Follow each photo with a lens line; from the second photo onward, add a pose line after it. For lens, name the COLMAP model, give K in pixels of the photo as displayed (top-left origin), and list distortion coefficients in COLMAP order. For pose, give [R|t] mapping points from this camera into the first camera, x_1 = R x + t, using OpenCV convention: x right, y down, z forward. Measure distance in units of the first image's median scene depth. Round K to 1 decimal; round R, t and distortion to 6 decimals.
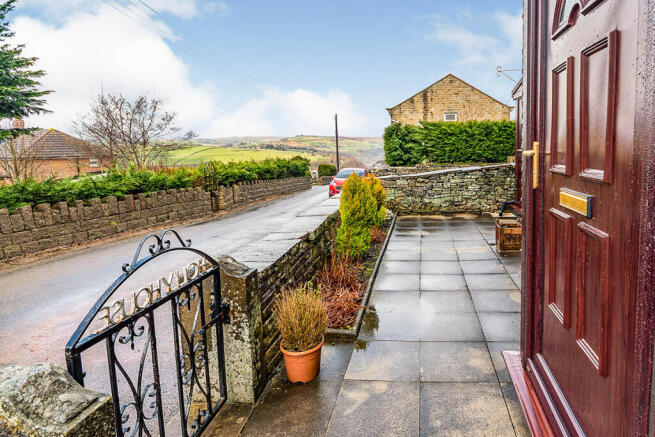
lens RADIAL K [[430.7, 0, 374.2], [0, 430.7, 220.6], [0, 0, 1]] dist [0.001927, -0.002734]
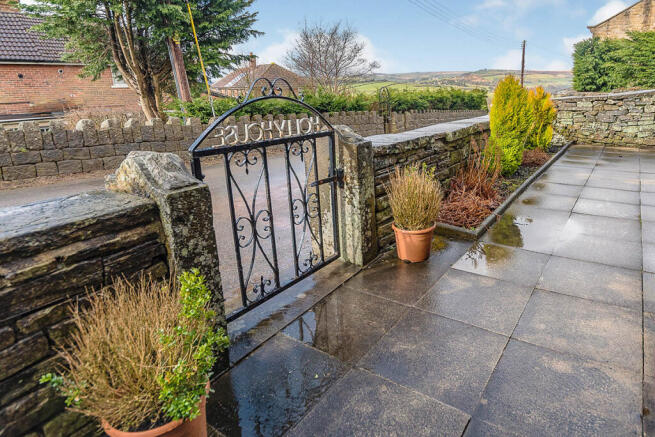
lens RADIAL K [[397.2, 0, 327.5], [0, 397.2, 218.5], [0, 0, 1]] dist [0.006811, -0.000829]
pose [[0.864393, 0.146702, -0.480941, 0.077123], [-0.071635, 0.982665, 0.170993, 0.079765], [0.497688, -0.113353, 0.859917, 0.044718]]
